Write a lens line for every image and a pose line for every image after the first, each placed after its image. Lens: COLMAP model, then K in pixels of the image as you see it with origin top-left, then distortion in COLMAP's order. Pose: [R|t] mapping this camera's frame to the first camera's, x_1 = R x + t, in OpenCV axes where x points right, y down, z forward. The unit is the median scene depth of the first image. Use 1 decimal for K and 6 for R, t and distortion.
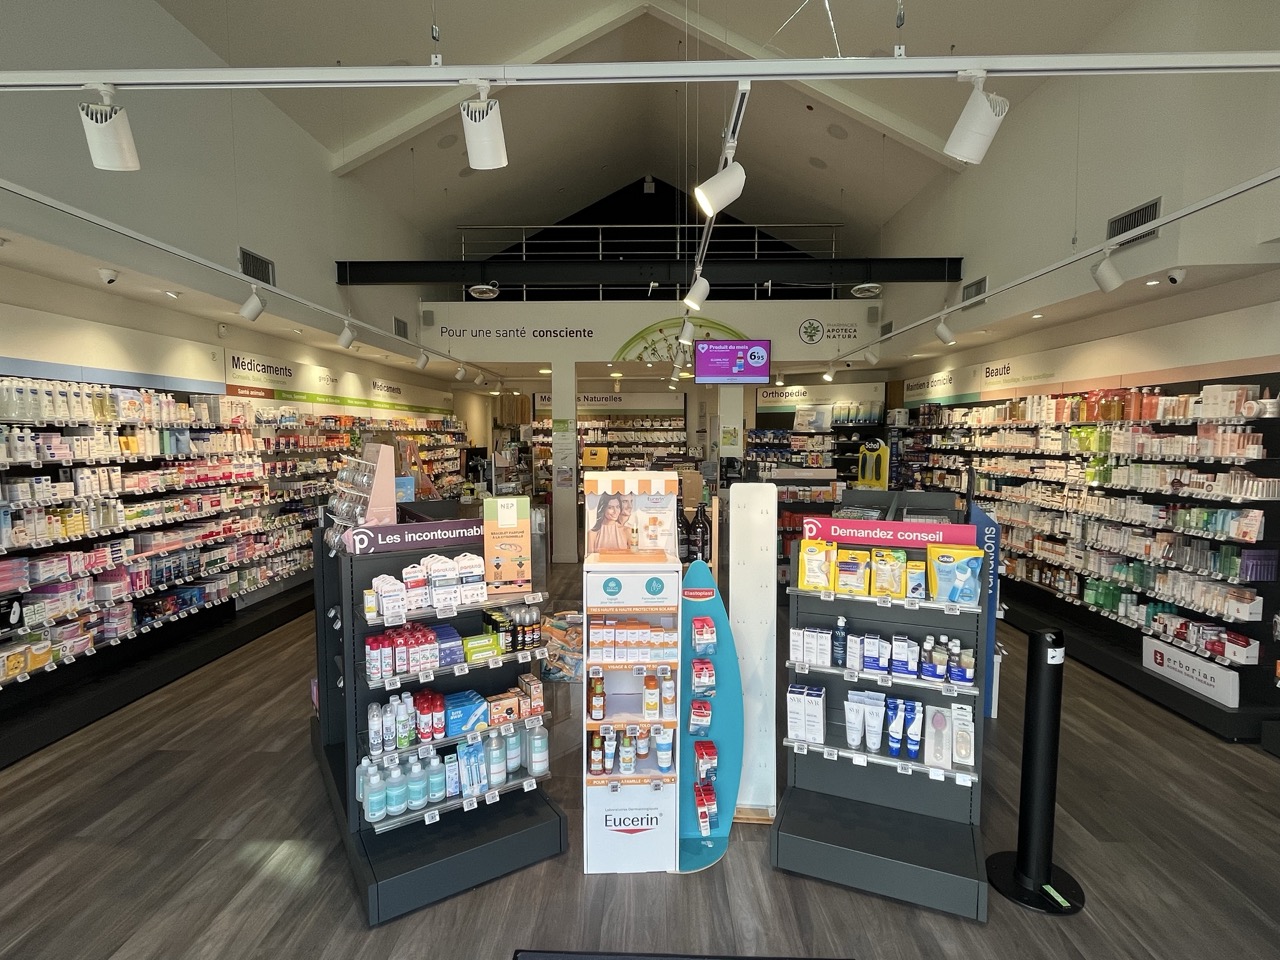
lens RADIAL K [[629.5, 0, 636.9], [0, 629.5, 483.0], [0, 0, 1]] dist [-0.002344, -0.000229]
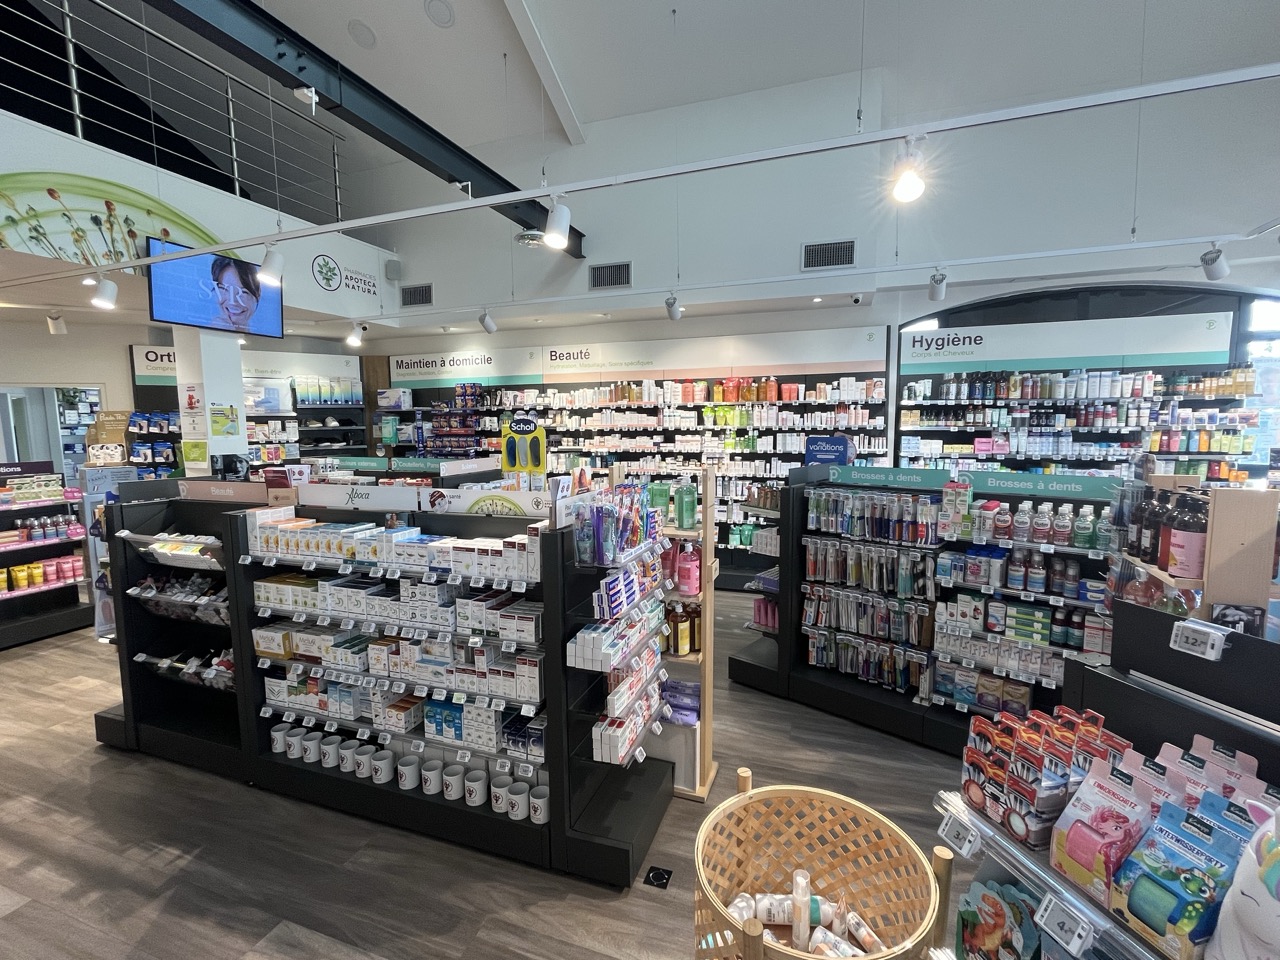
lens RADIAL K [[571.4, 0, 645.3], [0, 571.4, 478.0], [0, 0, 1]] dist [-0.002980, -0.000032]
pose [[0.309805, -0.095105, 0.946032, -0.368050], [0.083974, 0.993834, 0.072411, -0.037834], [-0.947085, 0.057009, 0.315881, 0.693765]]
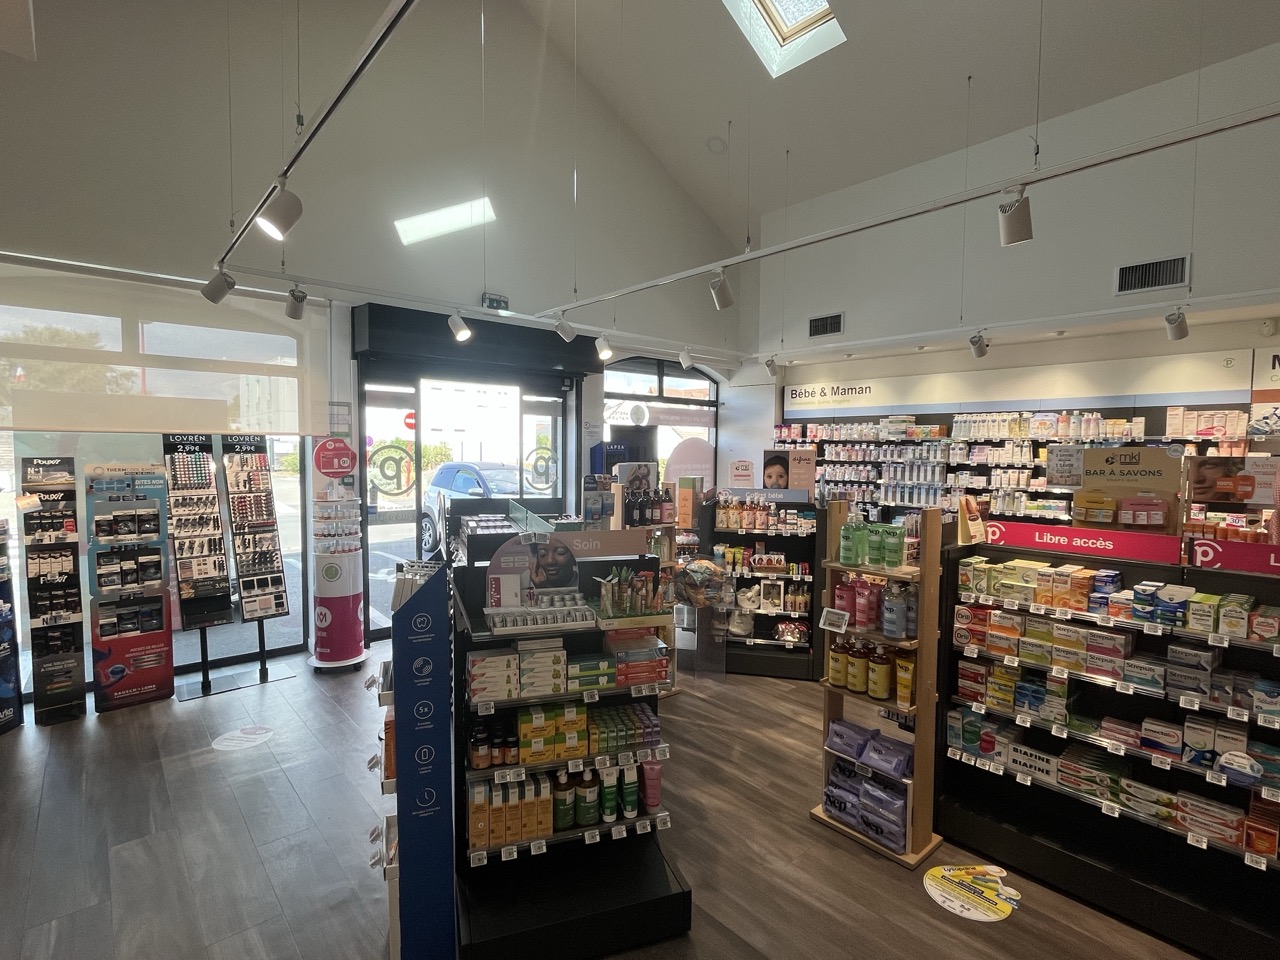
lens RADIAL K [[625.3, 0, 639.5], [0, 625.3, 484.0], [0, 0, 1]] dist [-0.001908, 0.000153]
pose [[-0.729423, 0.032225, -0.683303, 0.549406], [-0.063243, 0.991435, 0.114269, -0.073027], [0.681133, 0.126565, -0.721137, 1.045095]]
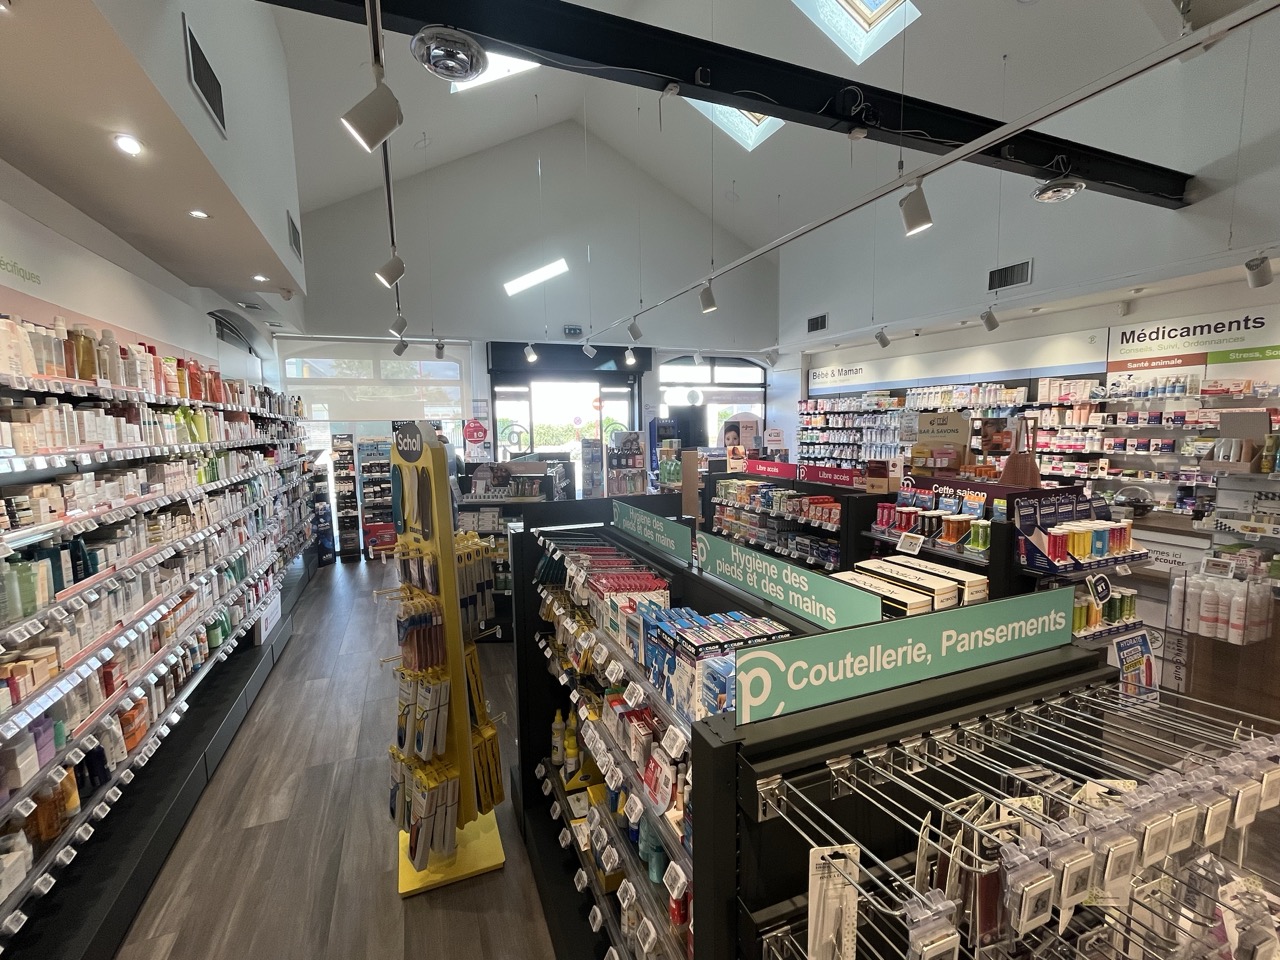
lens RADIAL K [[571.4, 0, 640.0], [0, 571.4, 480.8], [0, 0, 1]] dist [-0.002980, -0.000032]
pose [[-0.914741, 0.054902, -0.400293, 0.458940], [-0.015843, 0.985089, 0.171312, -0.110279], [0.403729, 0.163048, -0.900232, 1.556289]]
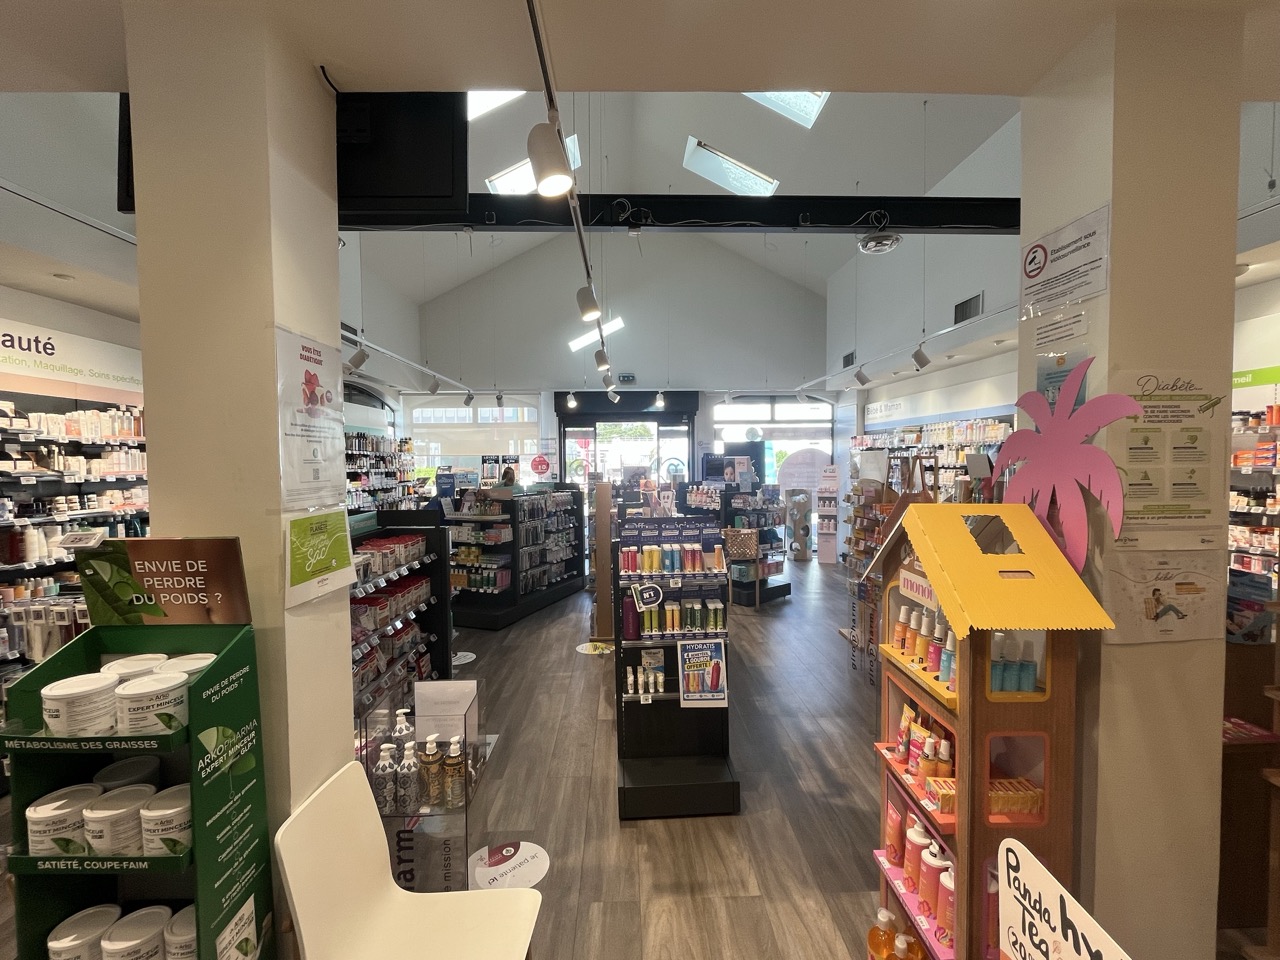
lens RADIAL K [[571.4, 0, 639.7], [0, 571.4, 484.9], [0, 0, 1]] dist [-0.002980, -0.000032]
pose [[-0.998398, 0.012552, -0.055166, 0.065253], [0.005711, 0.992457, 0.122463, -0.129047], [0.056287, 0.121952, -0.990939, 1.808487]]
